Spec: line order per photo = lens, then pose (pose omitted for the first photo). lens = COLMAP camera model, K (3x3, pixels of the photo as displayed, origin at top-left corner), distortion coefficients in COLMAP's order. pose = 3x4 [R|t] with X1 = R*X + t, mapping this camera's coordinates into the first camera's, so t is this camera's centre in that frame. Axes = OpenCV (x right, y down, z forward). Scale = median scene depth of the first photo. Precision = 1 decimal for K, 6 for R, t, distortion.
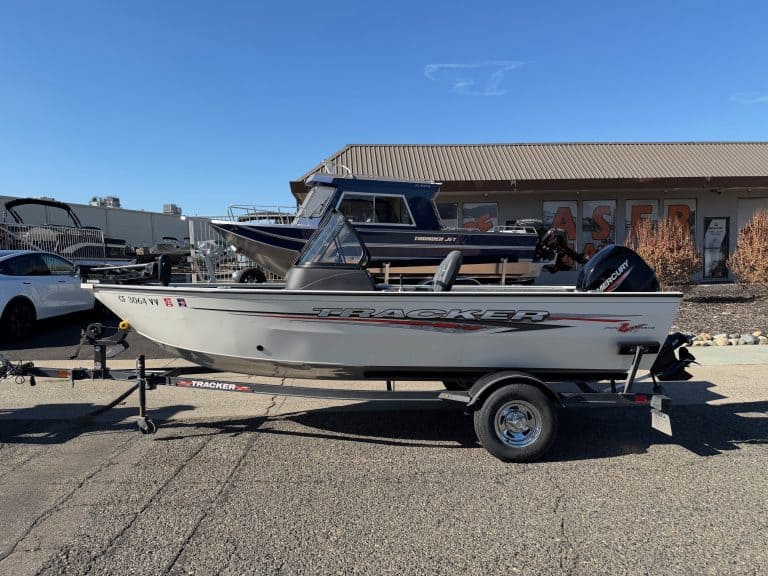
lens RADIAL K [[540.5, 0, 382.4], [0, 540.5, 287.8], [0, 0, 1]] dist [0.059051, -0.076593]
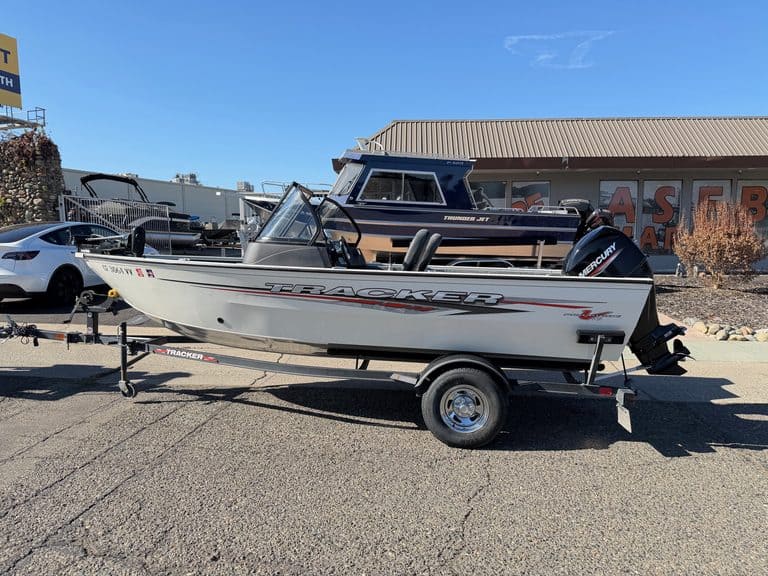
lens RADIAL K [[540.5, 0, 380.3], [0, 540.5, 292.8], [0, 0, 1]] dist [0.059051, -0.076593]
pose [[0.990781, 0.036414, -0.130486, 0.169252], [-0.030314, 0.998366, 0.048434, 0.000501], [0.132036, -0.044032, 0.990266, 0.024704]]
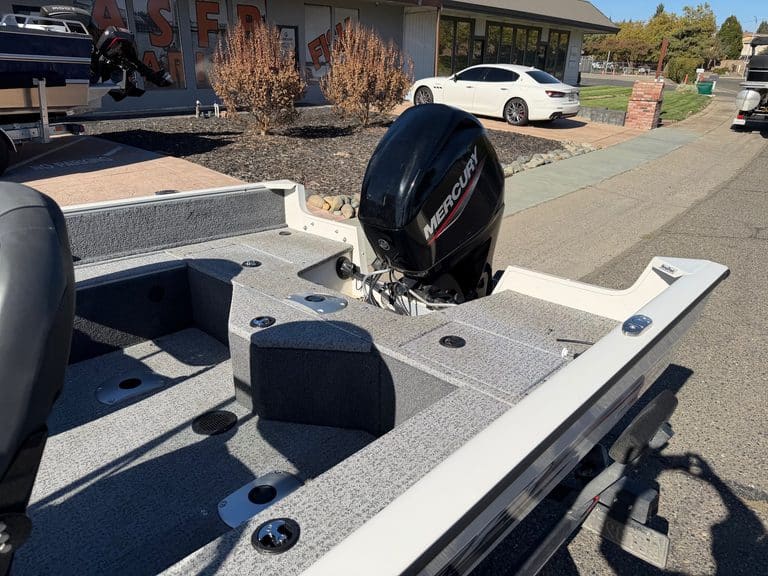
lens RADIAL K [[540.5, 0, 386.1], [0, 540.5, 289.9], [0, 0, 1]] dist [0.059051, -0.076593]
pose [[0.697322, -0.245941, 0.673242, 0.086567], [0.006127, 0.941299, 0.337518, -0.085297], [-0.716732, -0.231234, 0.657895, 0.711550]]
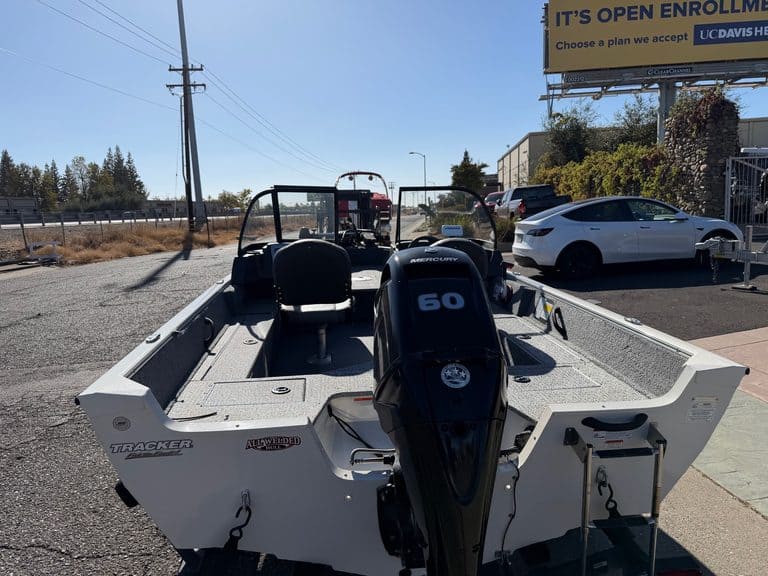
lens RADIAL K [[540.5, 0, 388.4], [0, 540.5, 287.8], [0, 0, 1]] dist [0.059051, -0.076593]
pose [[0.106506, 0.156141, -0.981976, 0.745483], [-0.015974, 0.987734, 0.155324, -0.105526], [0.994184, -0.000857, 0.107693, 0.919553]]
